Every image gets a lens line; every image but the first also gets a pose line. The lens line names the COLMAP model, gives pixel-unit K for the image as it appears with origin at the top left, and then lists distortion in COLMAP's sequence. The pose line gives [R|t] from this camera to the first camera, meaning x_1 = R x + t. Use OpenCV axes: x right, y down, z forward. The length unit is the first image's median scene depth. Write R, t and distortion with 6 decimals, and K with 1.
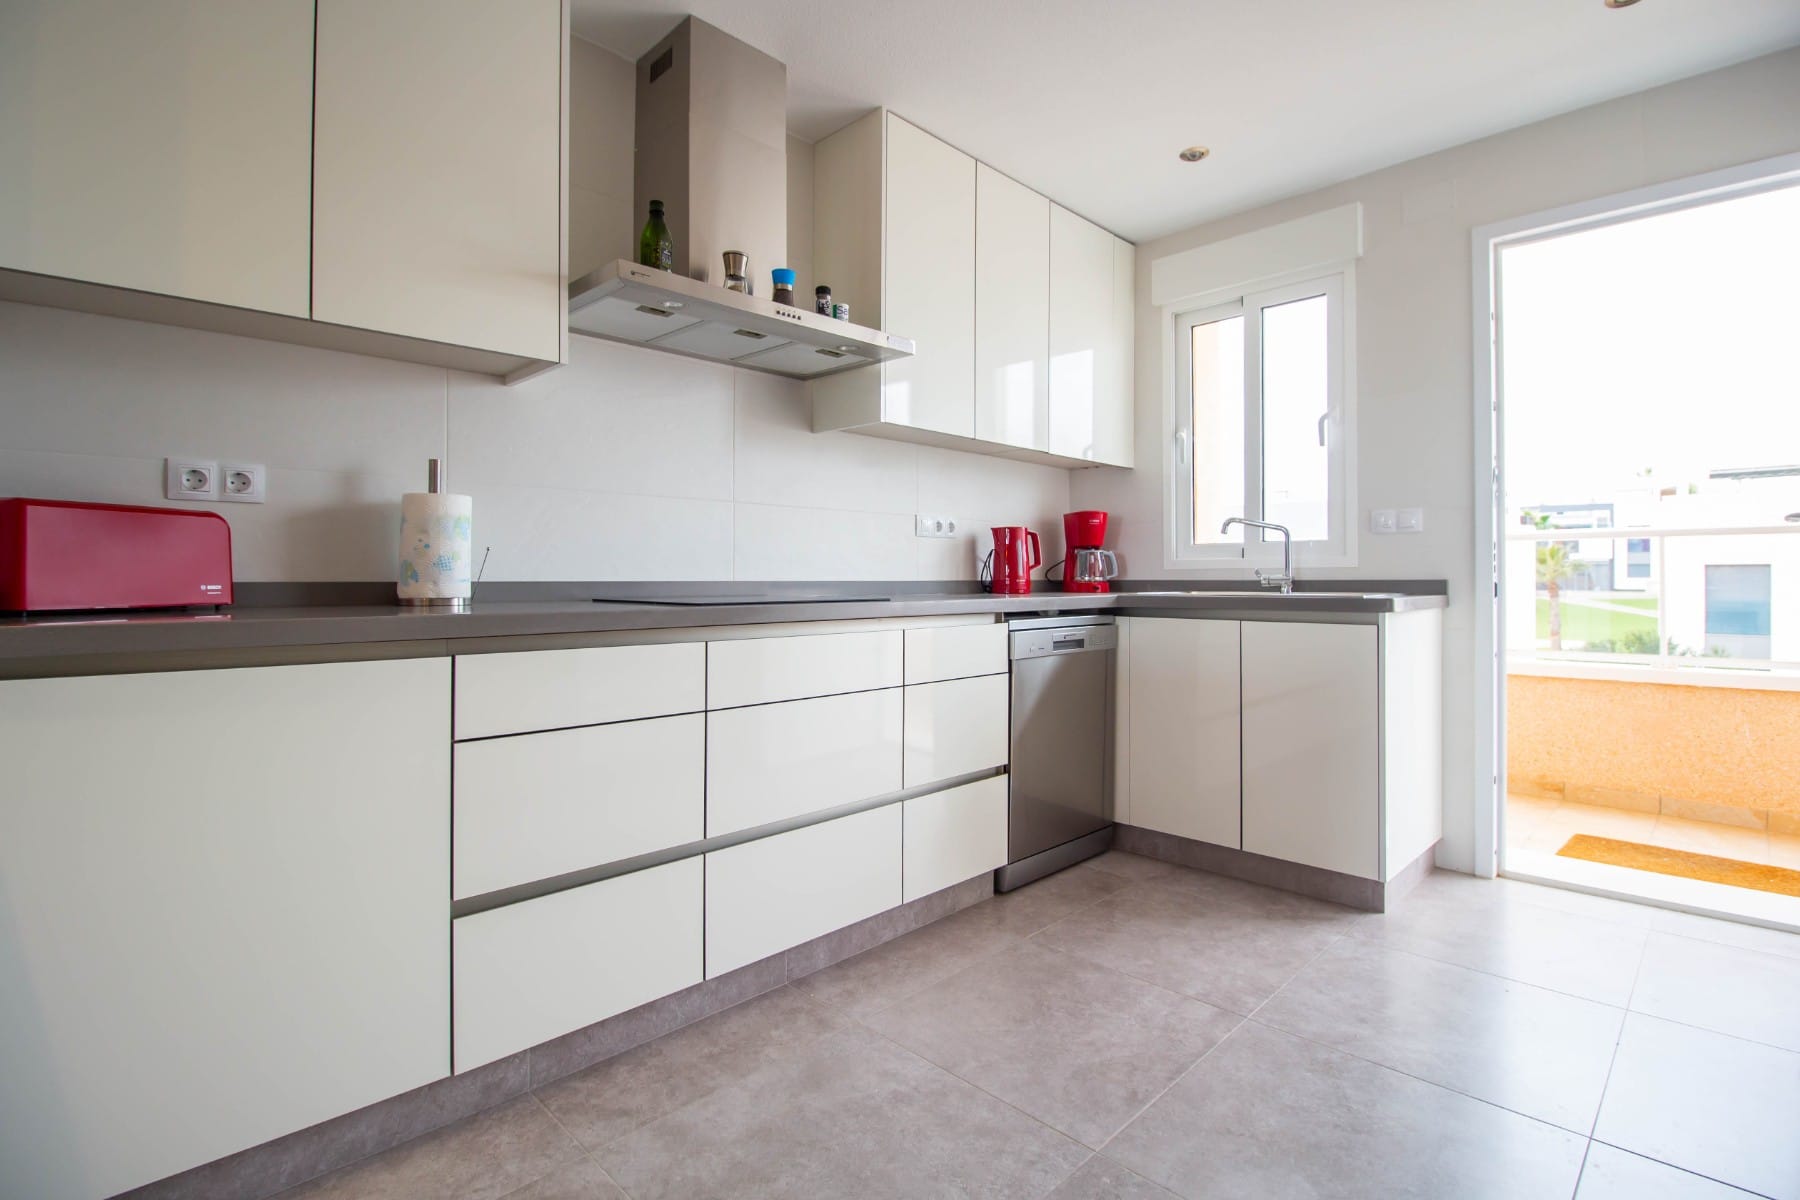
lens RADIAL K [[866.3, 0, 914.3], [0, 866.3, 569.6], [0, 0, 1]] dist [-0.000843, -0.000466]
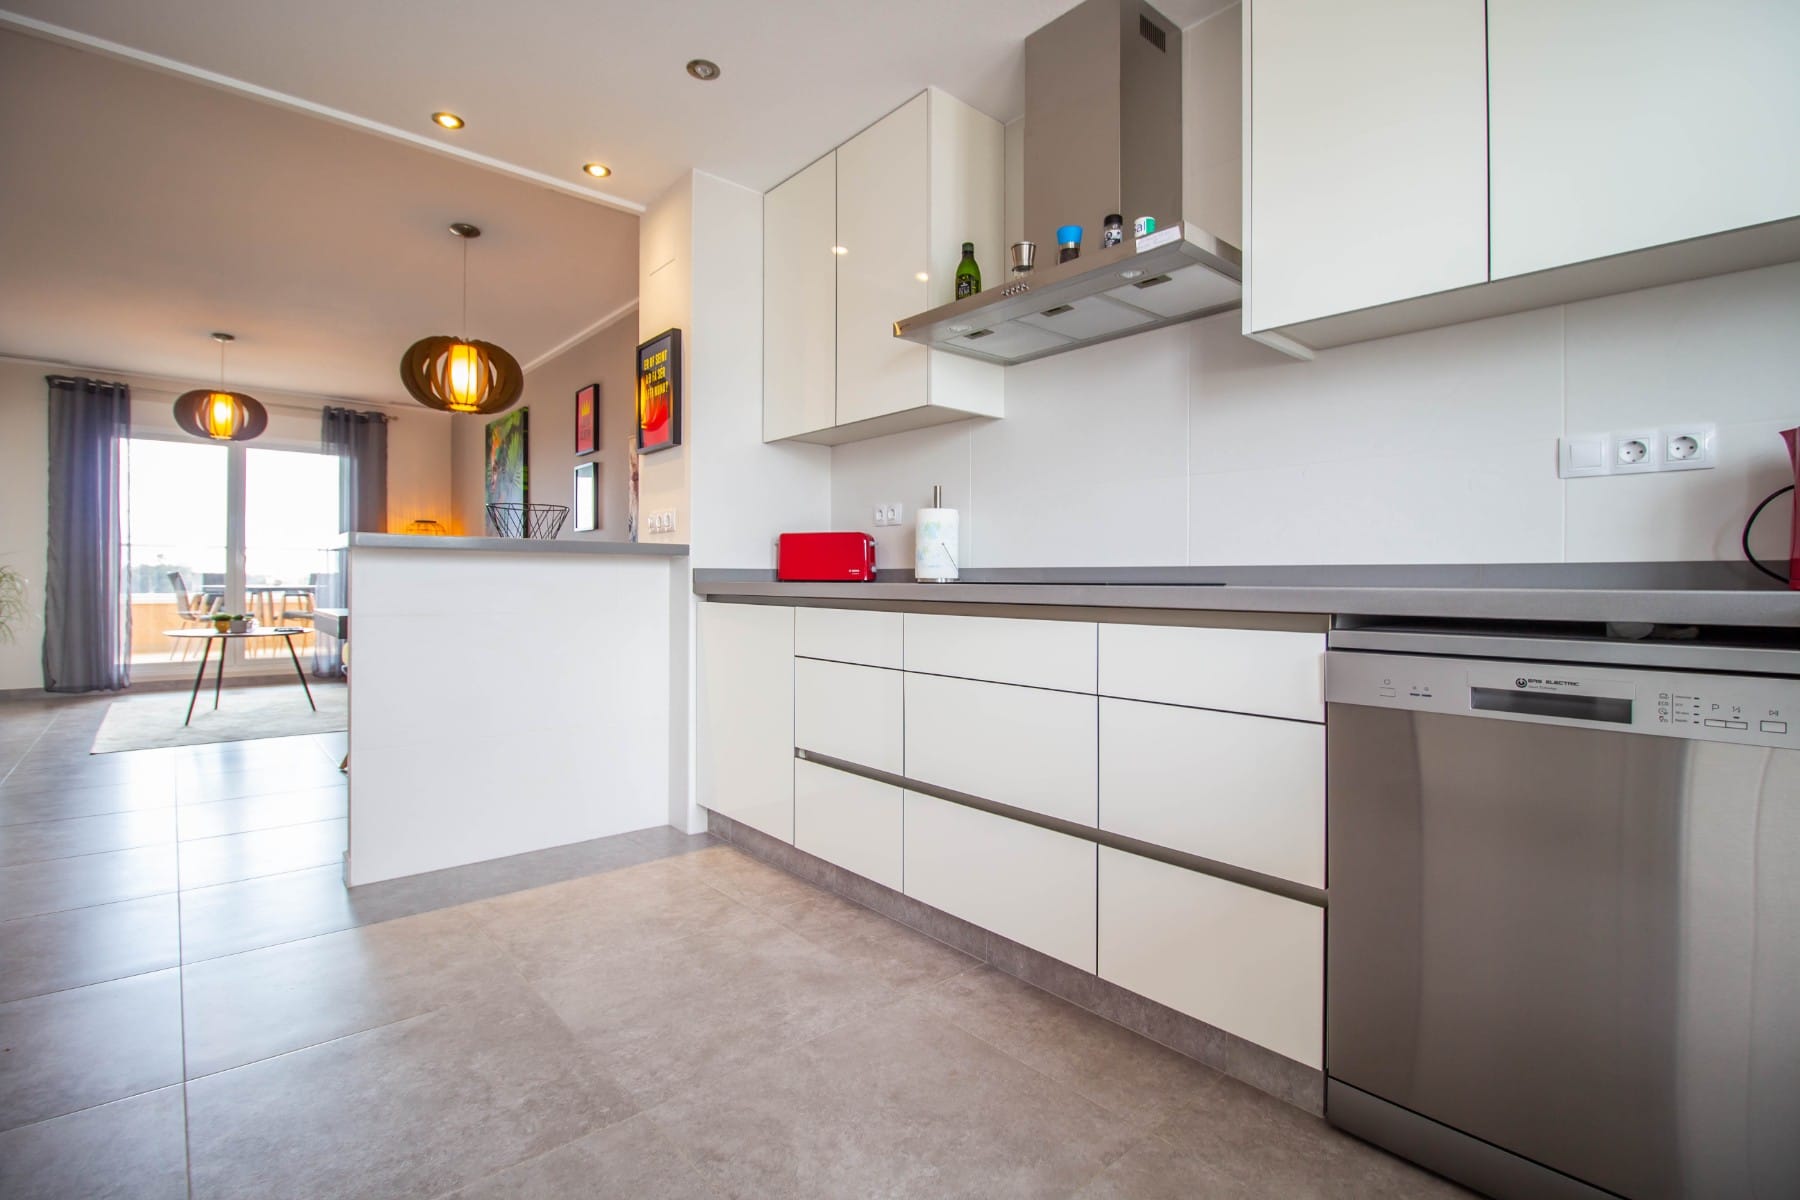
lens RADIAL K [[832.3, 0, 896.9], [0, 832.3, 582.8], [0, 0, 1]] dist [-0.001883, -0.010622]
pose [[-0.079202, 0.002582, -0.996855, 0.644335], [0.004394, 0.999988, 0.002241, 0.026992], [0.996849, -0.004203, -0.079213, 0.765066]]
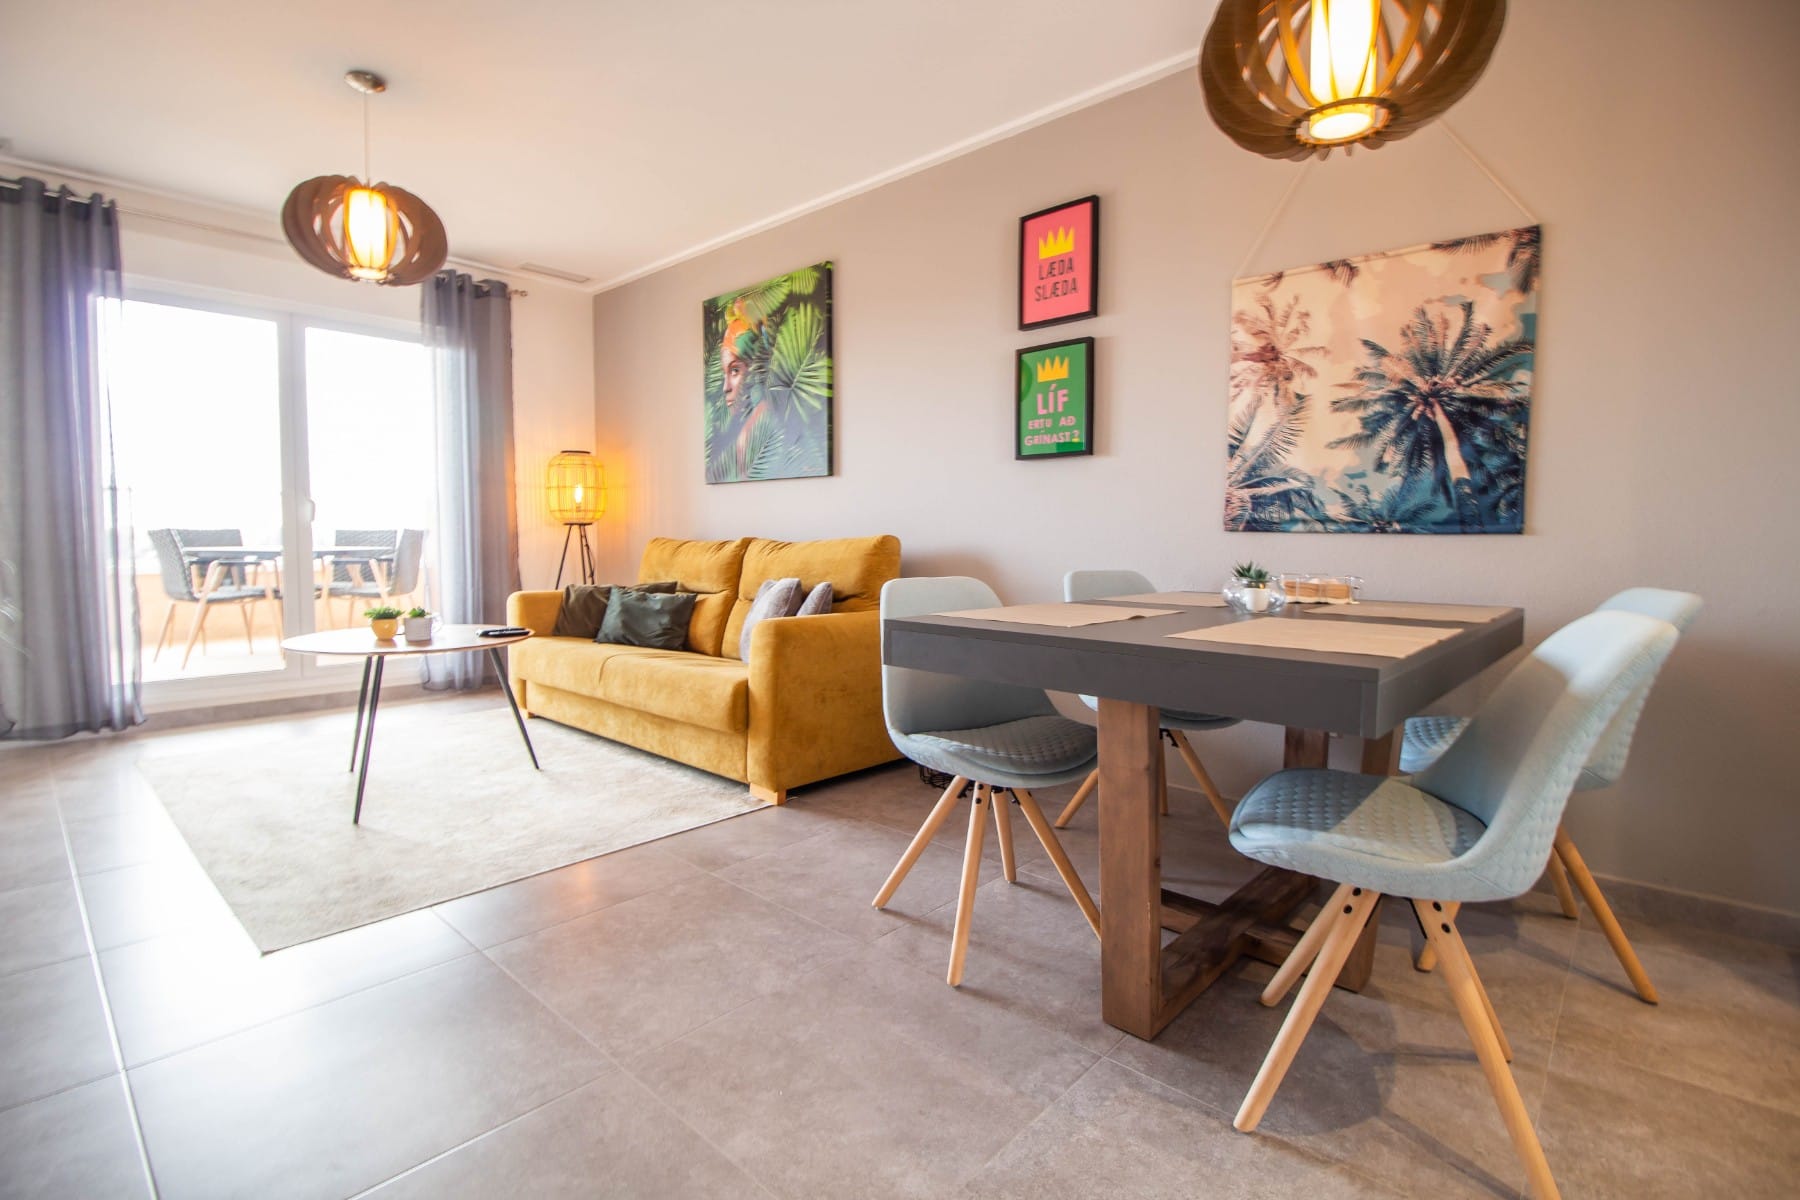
lens RADIAL K [[832.3, 0, 896.9], [0, 832.3, 582.8], [0, 0, 1]] dist [-0.001883, -0.010622]
pose [[0.032910, 0.053722, -0.998013, -0.167789], [0.001240, 0.998551, 0.053791, 0.013242], [0.999458, -0.003008, 0.032796, -0.461877]]
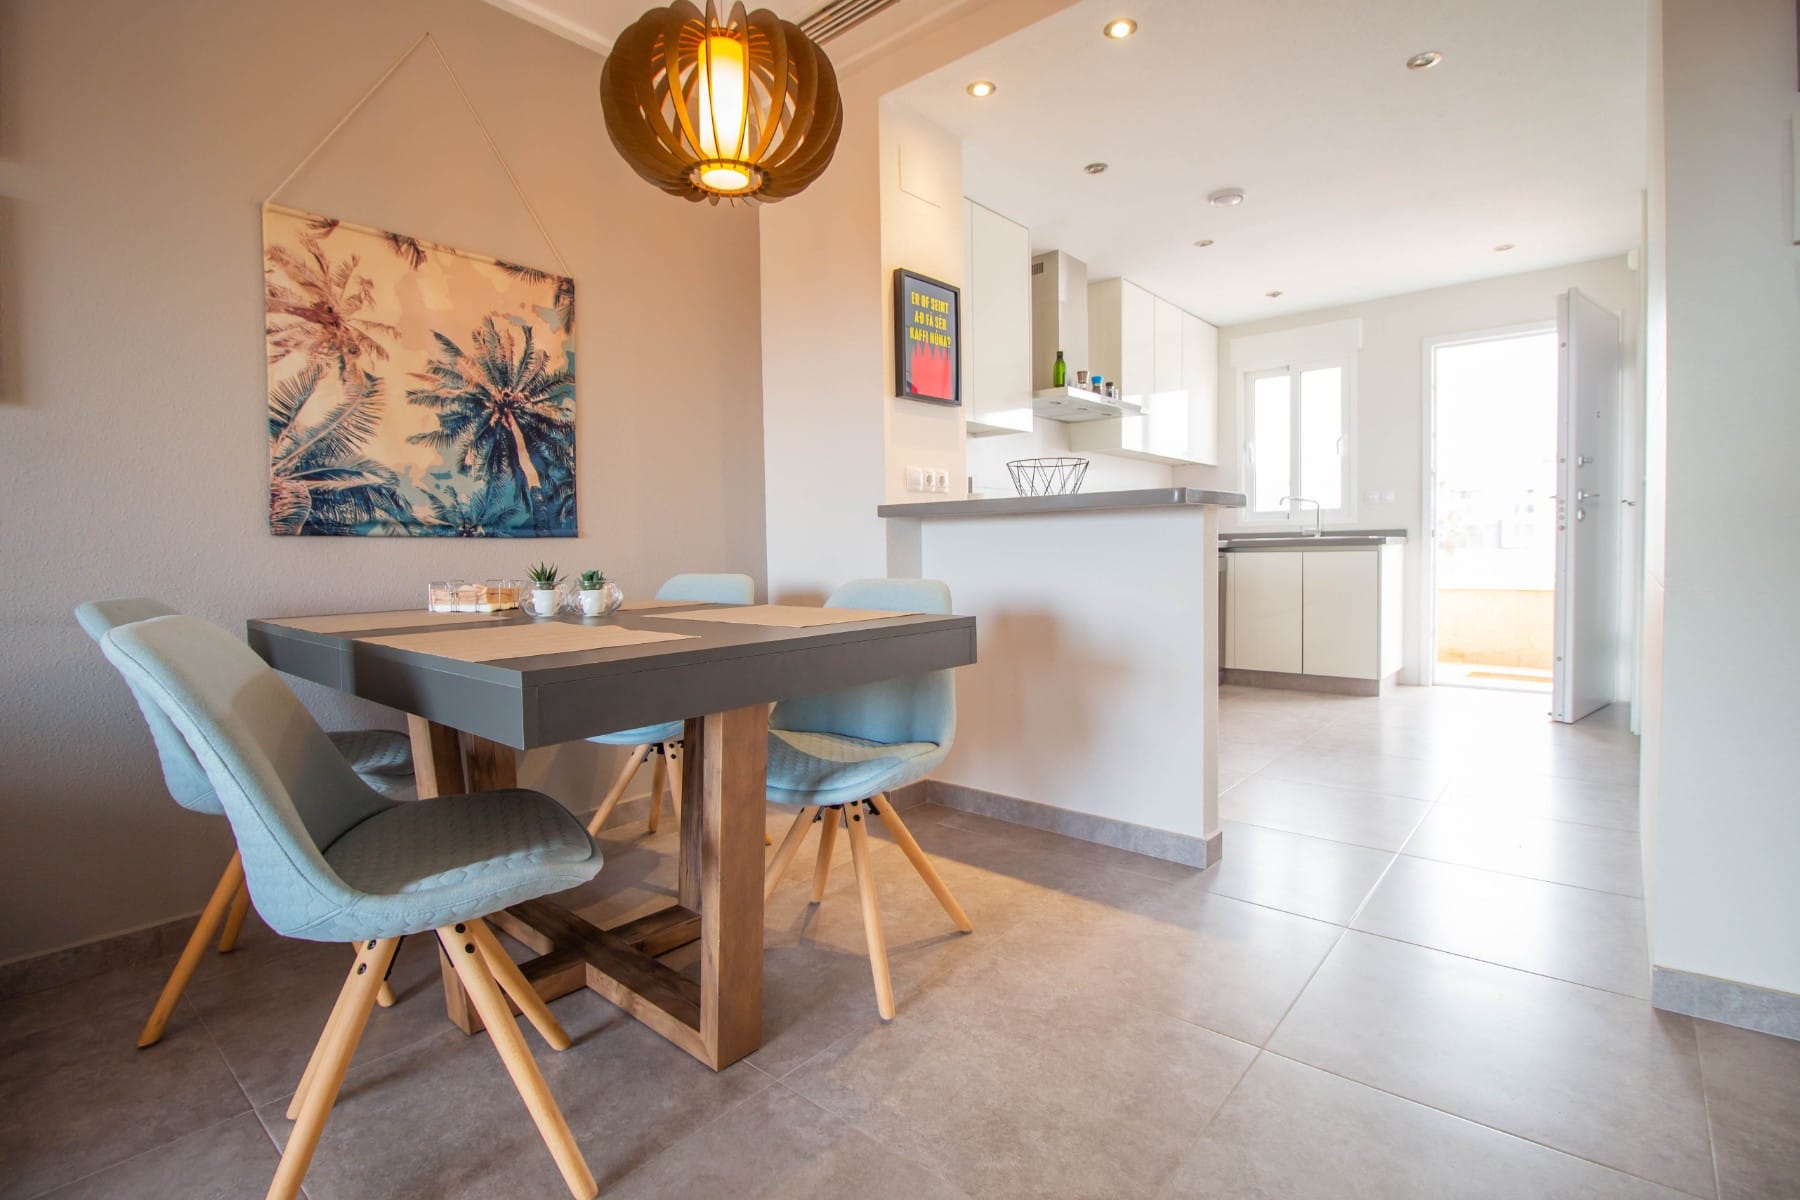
lens RADIAL K [[846.6, 0, 905.3], [0, 846.6, 574.5], [0, 0, 1]] dist [0.004603, -0.011659]
pose [[0.997794, -0.017946, 0.063911, -0.642323], [0.015199, 0.998951, 0.043206, 0.016532], [-0.064620, -0.042139, 0.997020, -0.830093]]
